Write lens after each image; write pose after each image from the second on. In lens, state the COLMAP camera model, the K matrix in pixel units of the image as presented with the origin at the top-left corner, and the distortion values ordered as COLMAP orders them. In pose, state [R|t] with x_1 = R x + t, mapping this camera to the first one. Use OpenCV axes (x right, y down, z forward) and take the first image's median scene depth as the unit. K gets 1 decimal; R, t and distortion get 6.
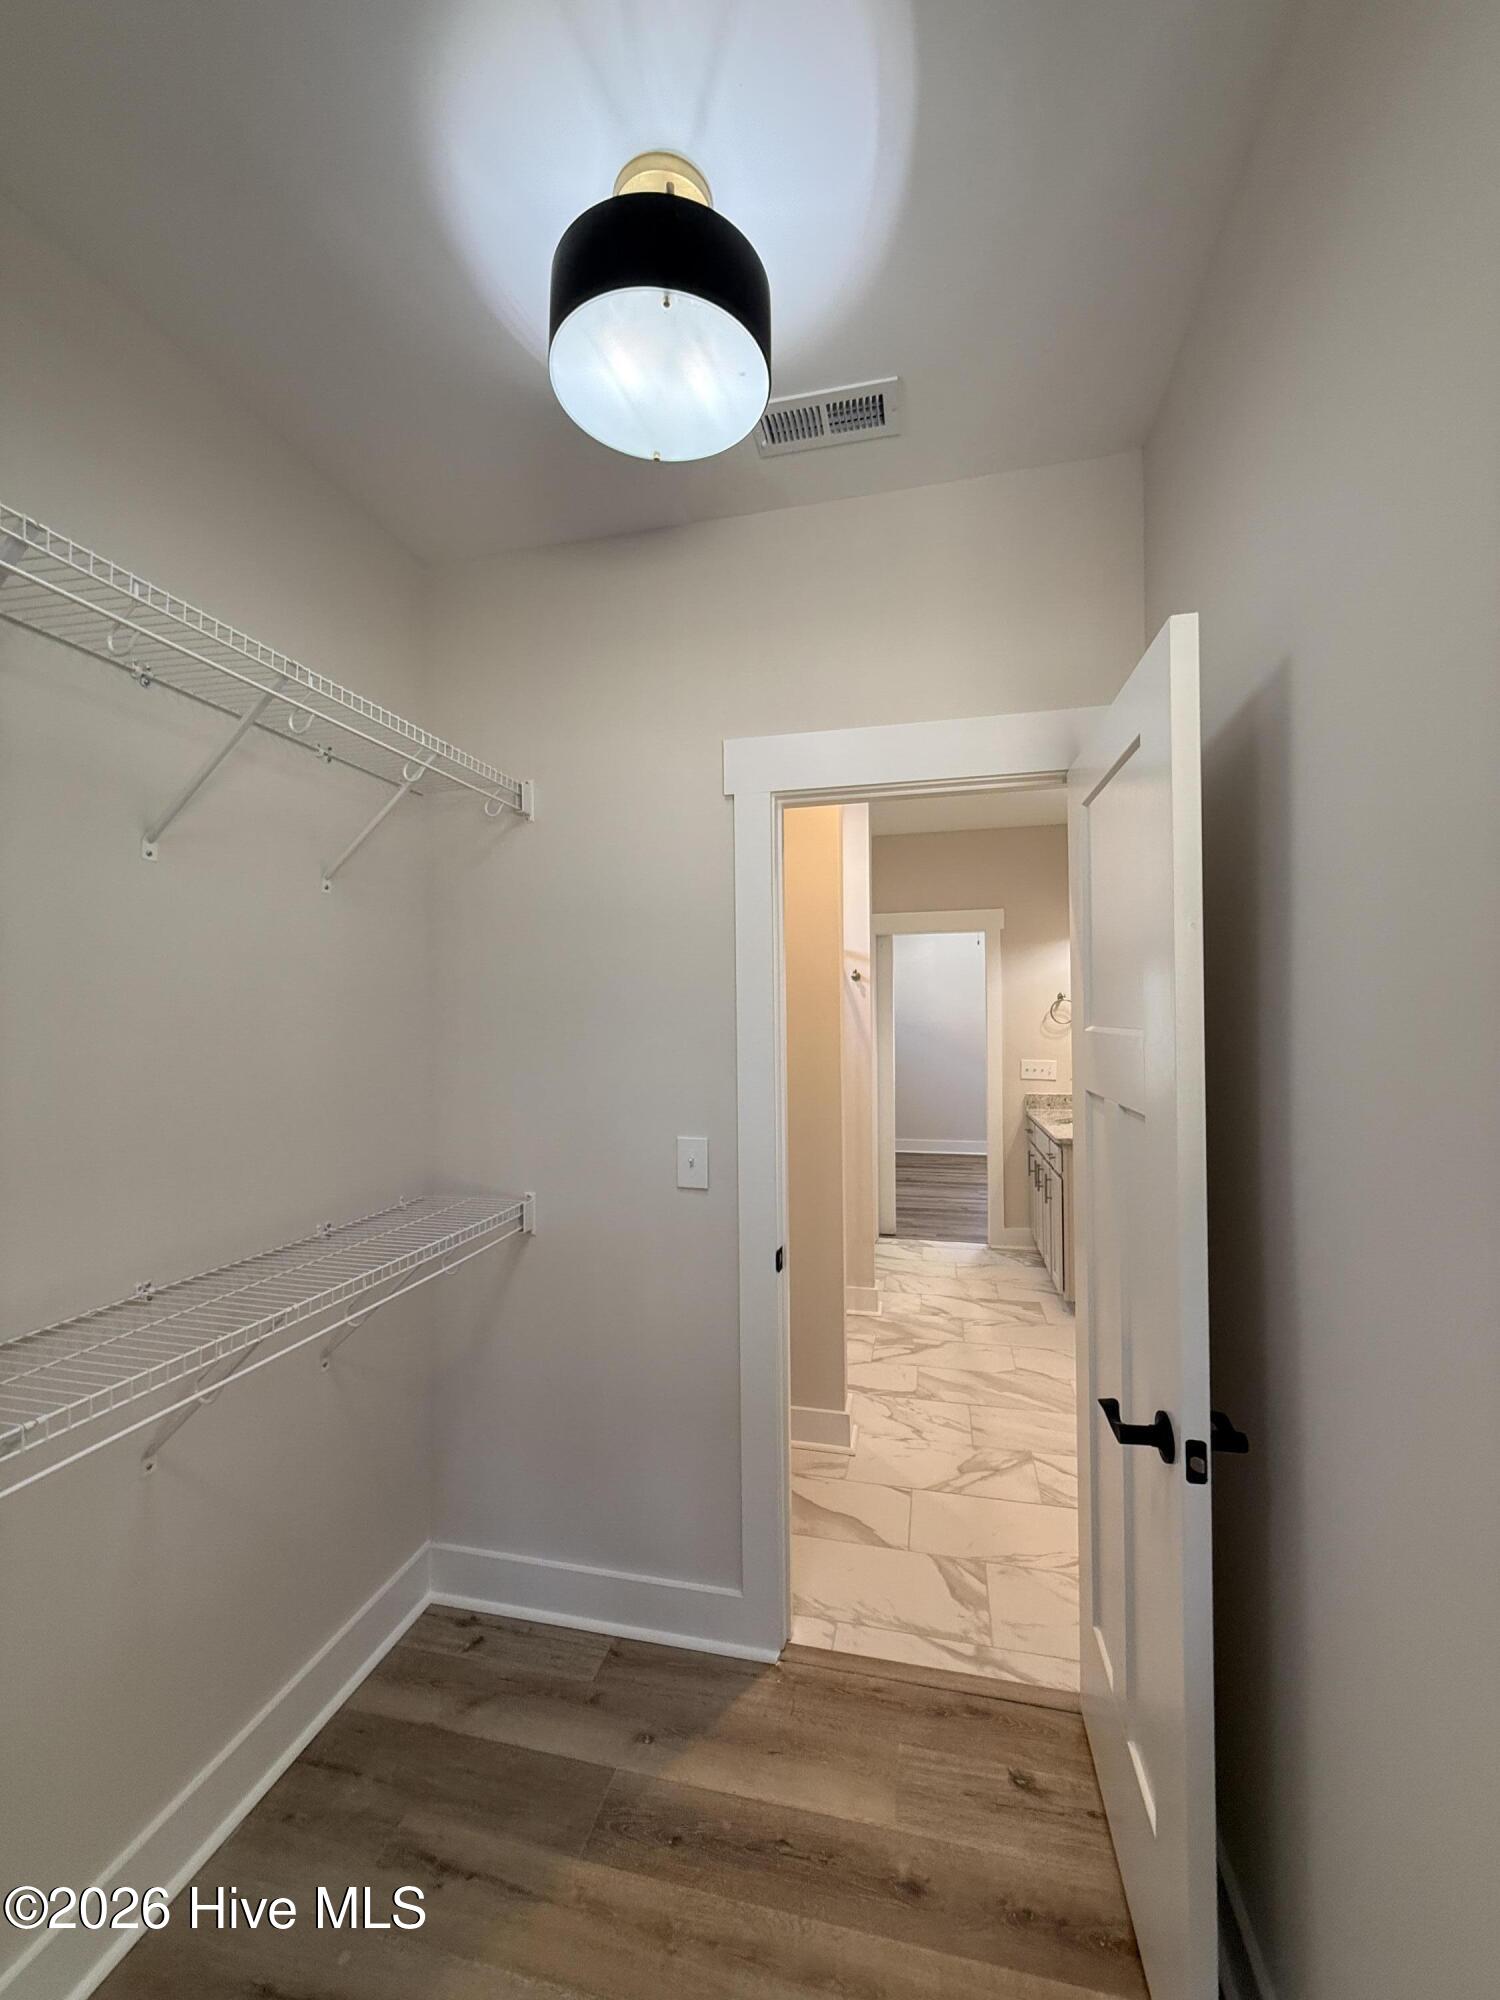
lens RADIAL K [[799.4, 0, 750.0], [0, 799.4, 1000.0], [0, 0, 1]] dist [0.000406, 0.000410]
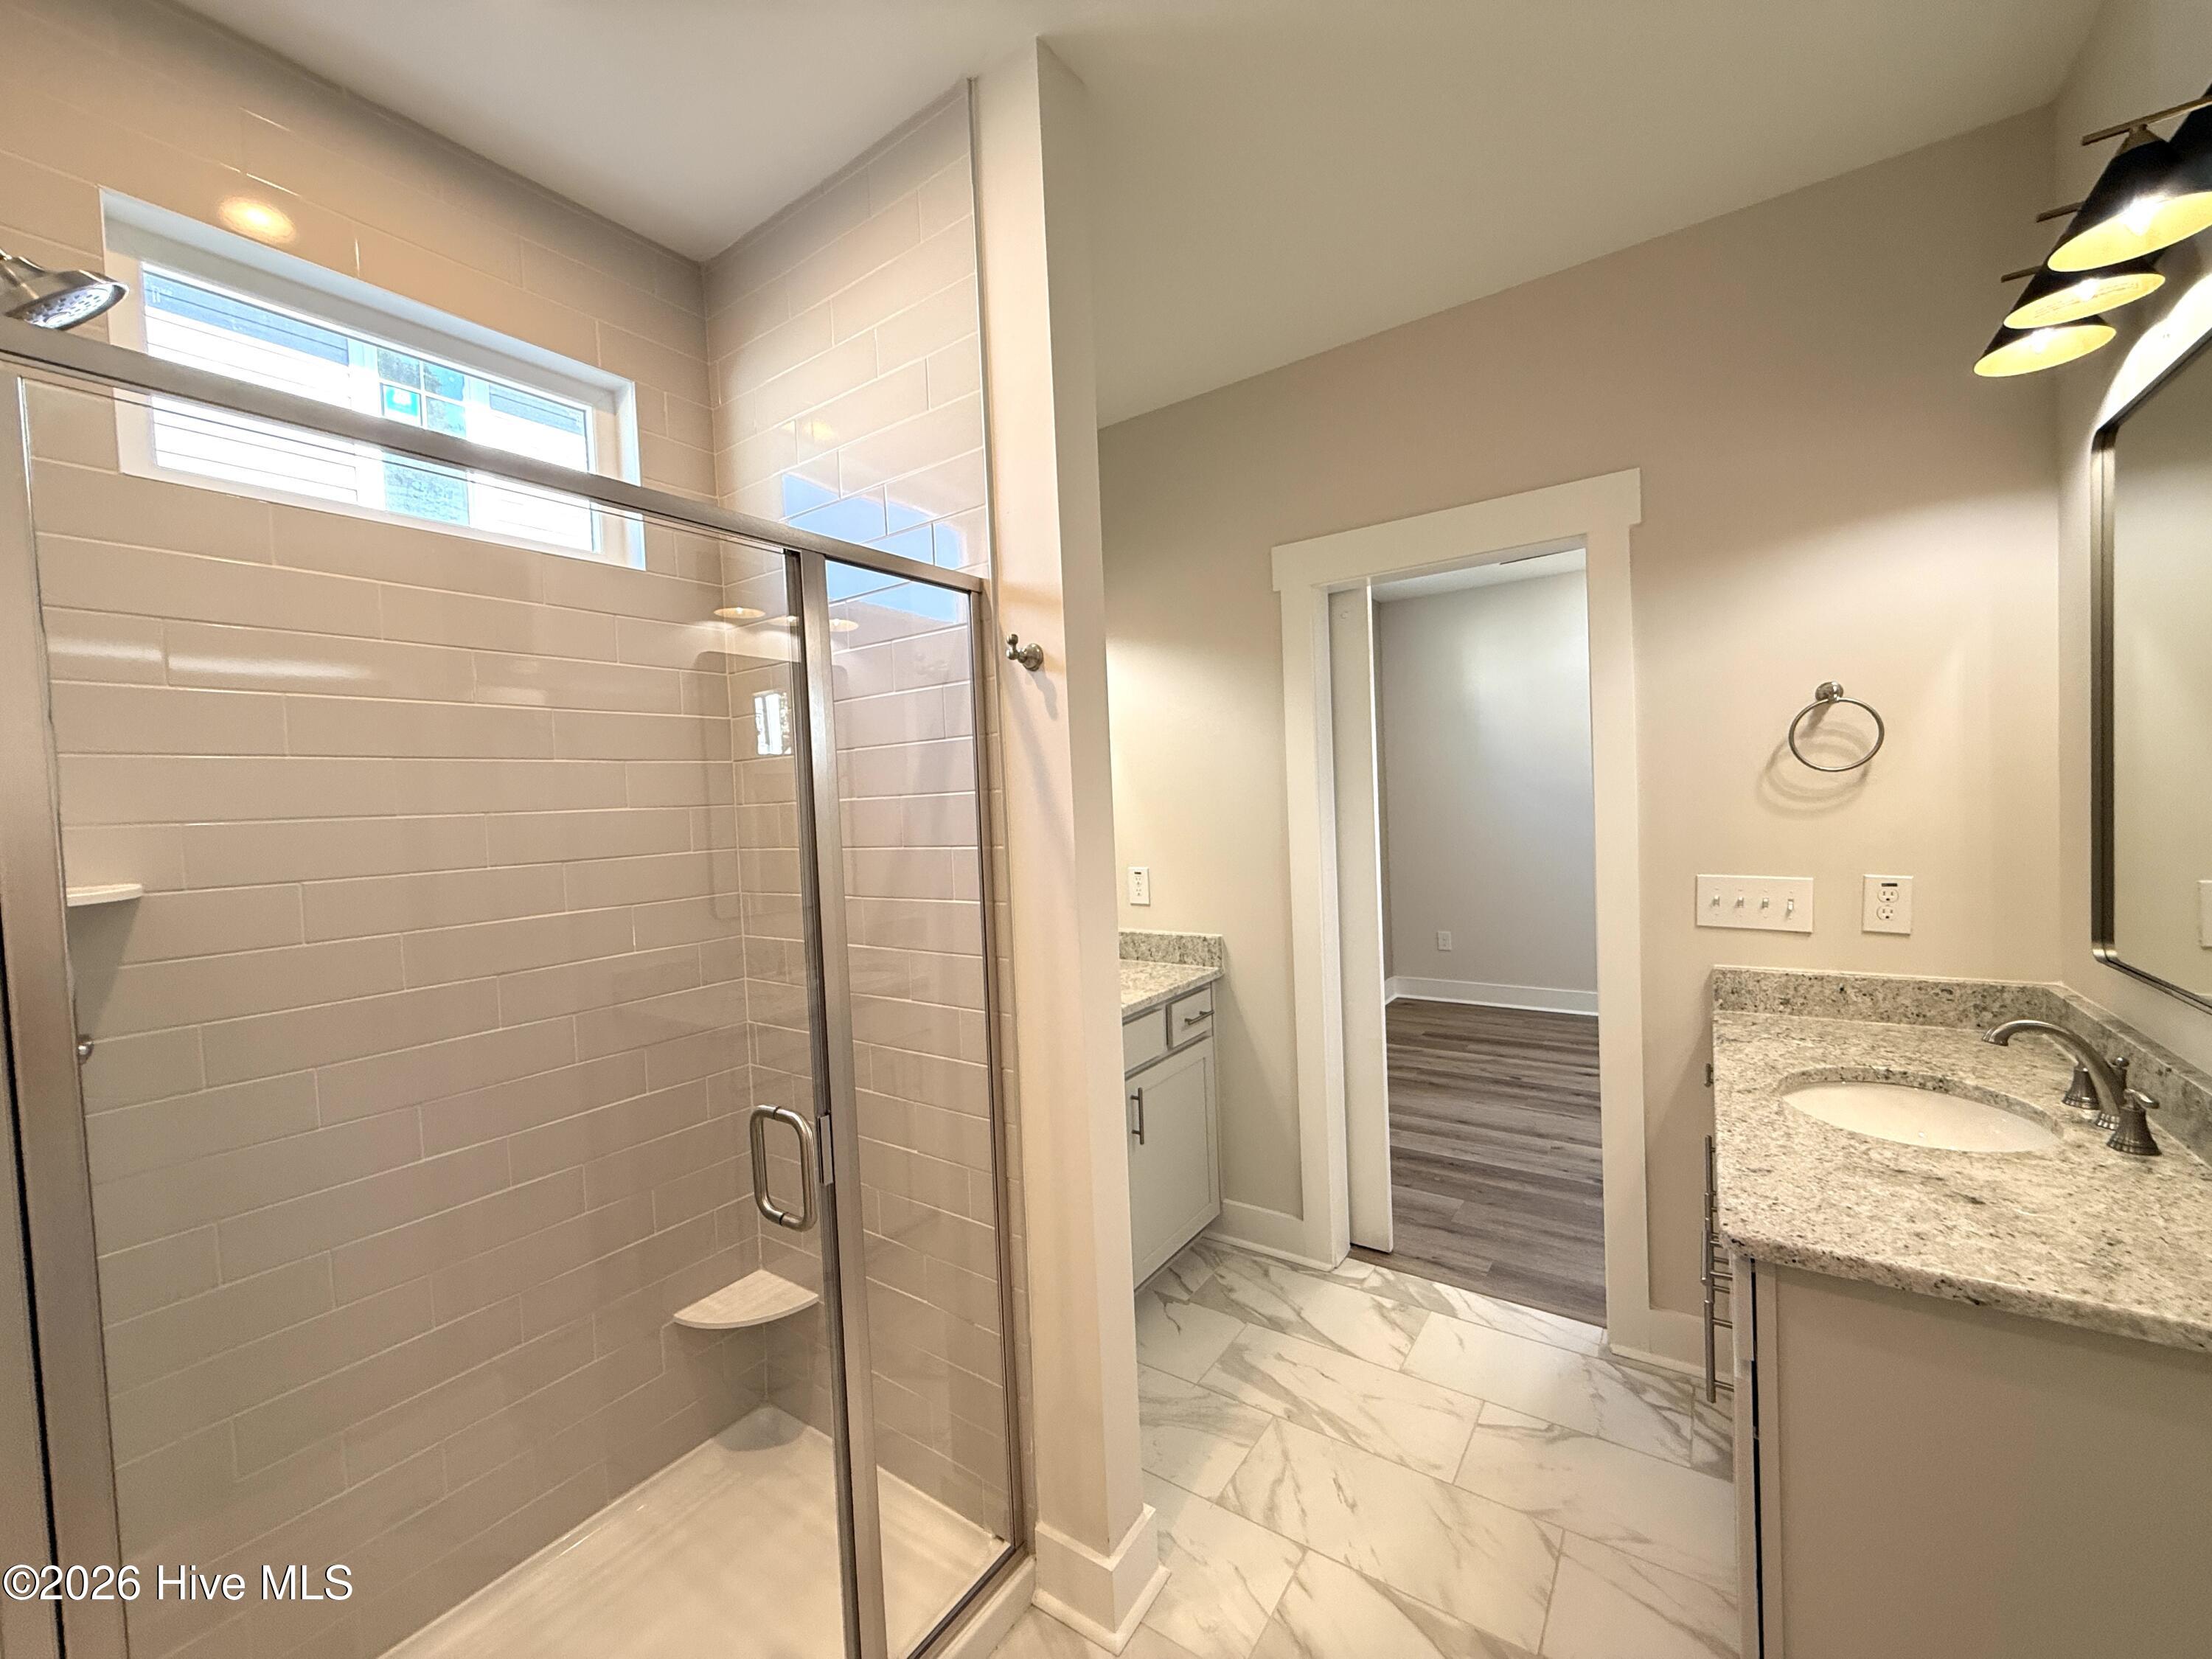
lens RADIAL K [[884.1, 0, 1097.8], [0, 884.1, 828.0], [0, 0, 1]] dist [0.000406, 0.000410]
pose [[0.926973, -0.021144, -0.374532, 0.342066], [0.045424, 0.997390, 0.056120, 0.025518], [0.372368, -0.069035, 0.925514, 0.754455]]
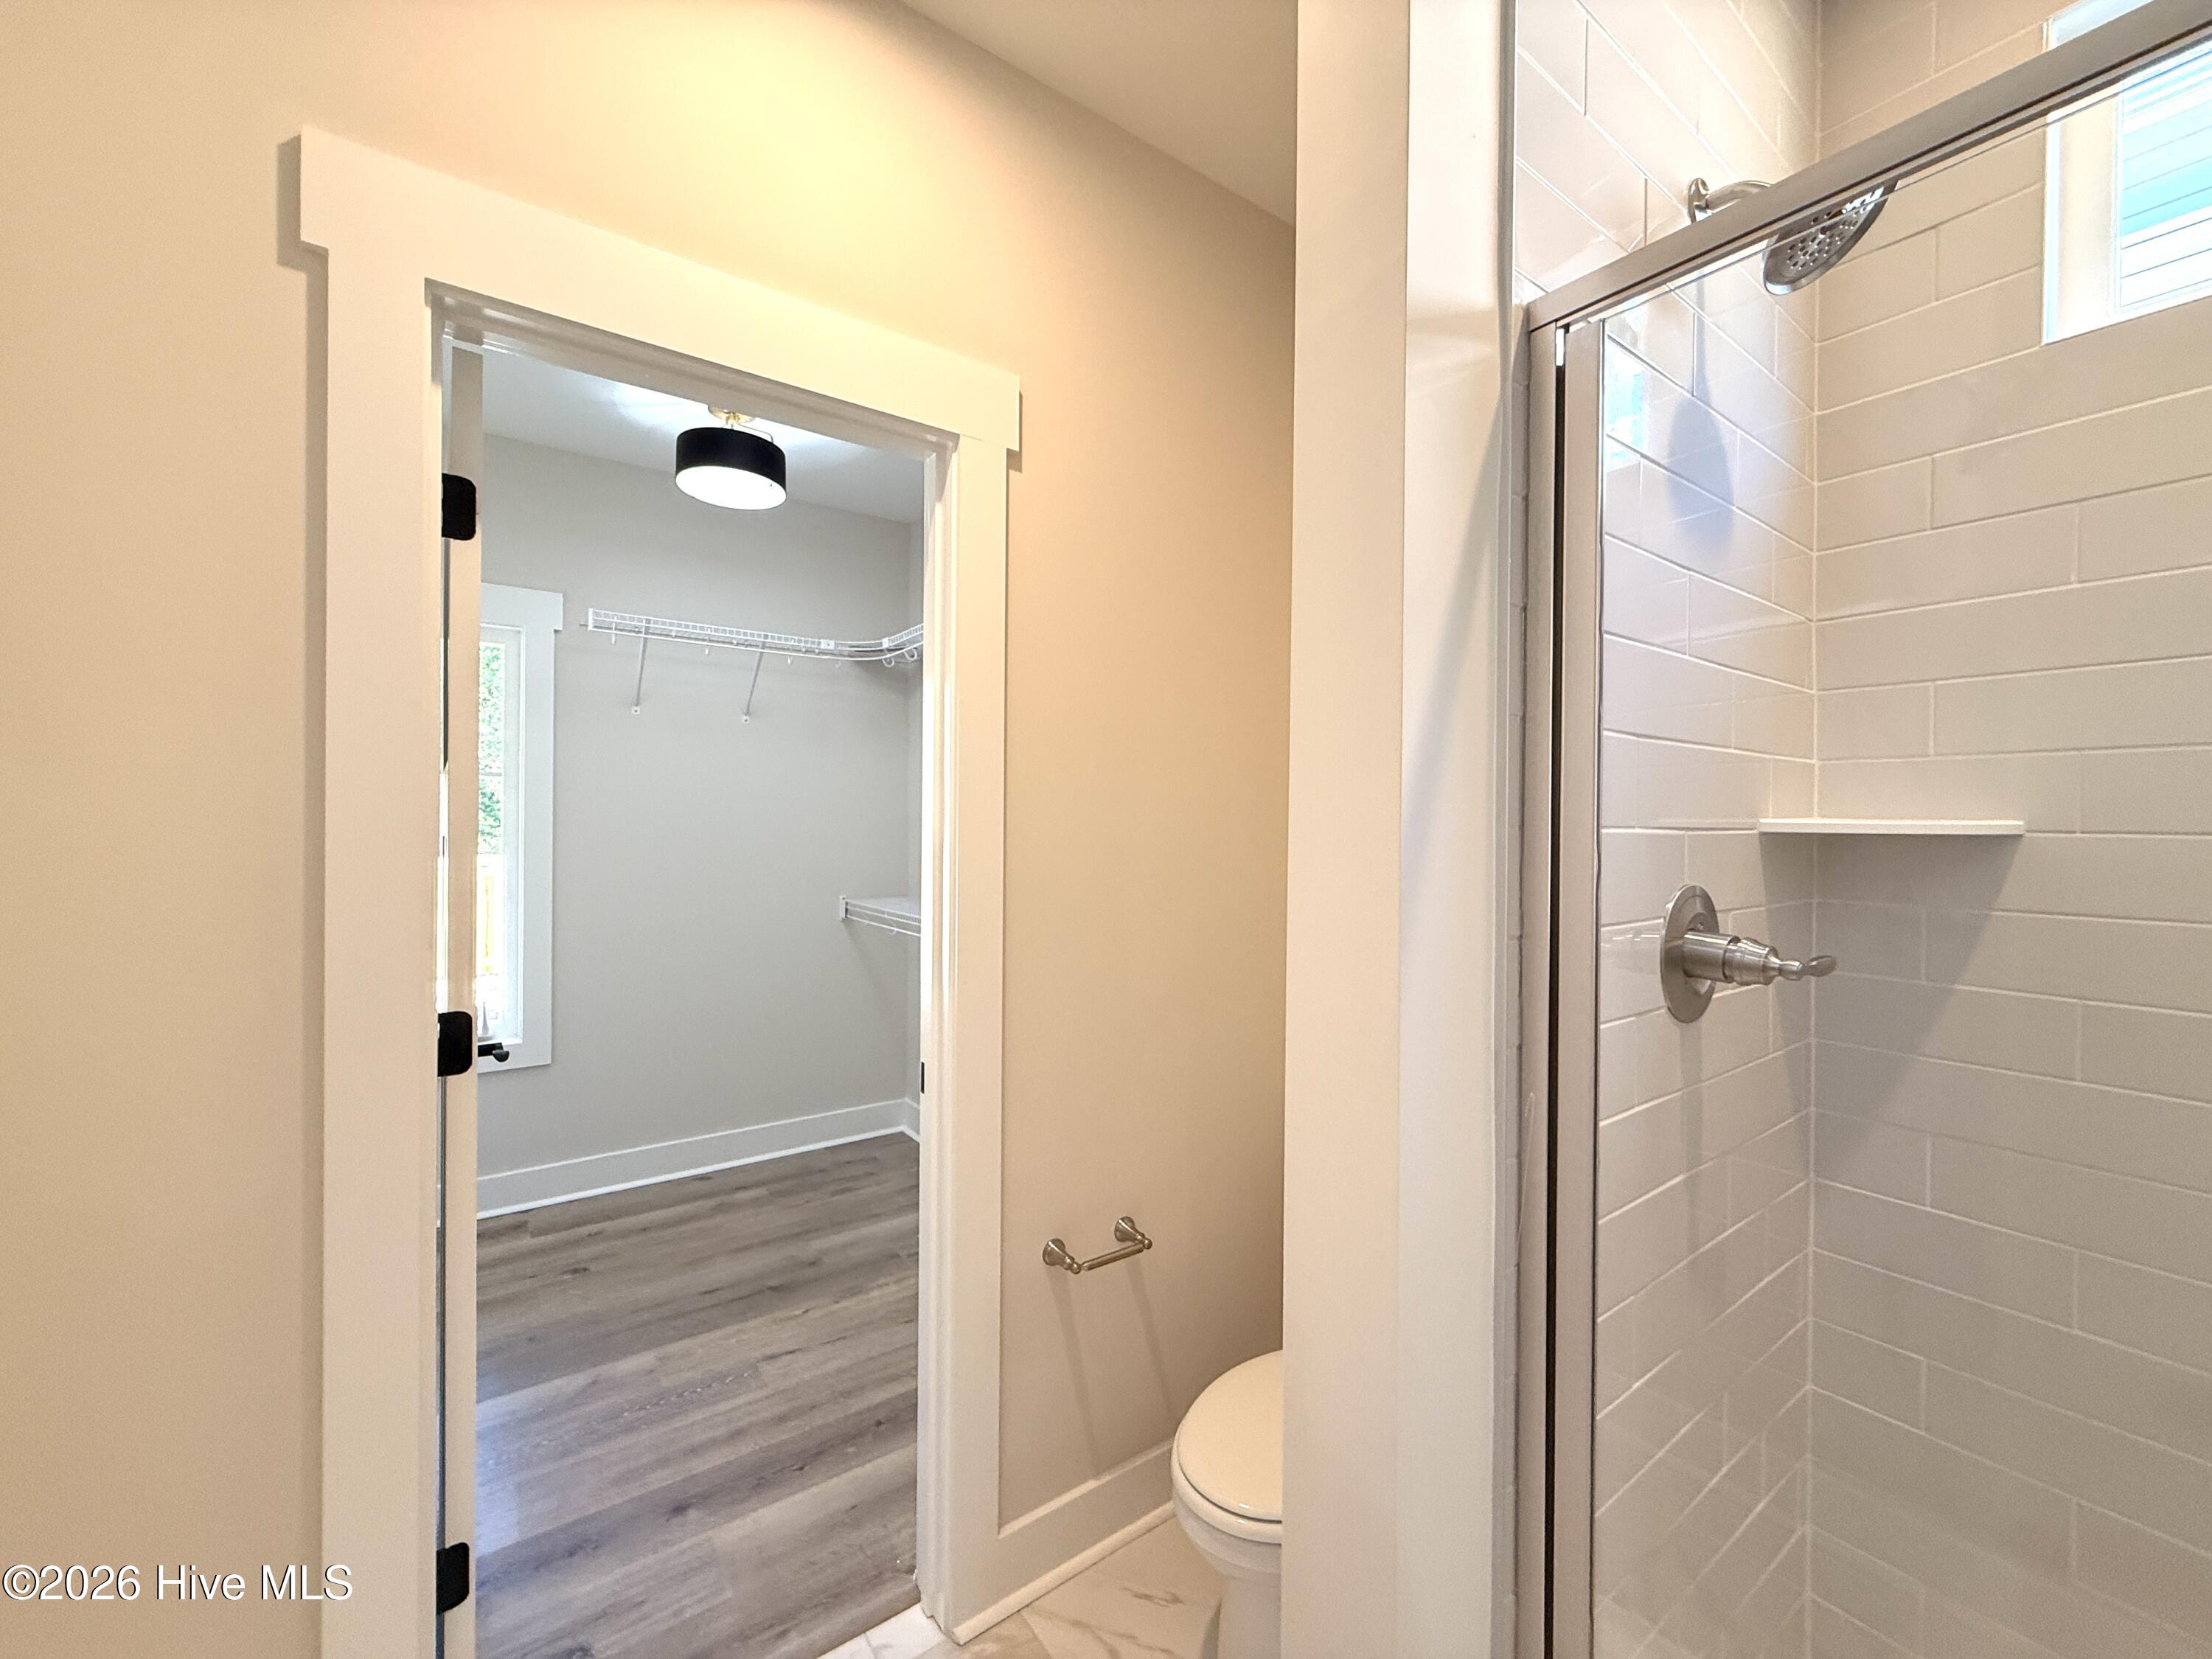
lens RADIAL K [[884.1, 0, 1097.8], [0, 884.1, 828.0], [0, 0, 1]] dist [0.000406, 0.000410]
pose [[-0.660106, 0.005698, -0.751151, 0.298337], [0.013069, 0.999907, -0.003900, 0.050385], [0.751059, -0.012391, -0.660119, 0.905163]]
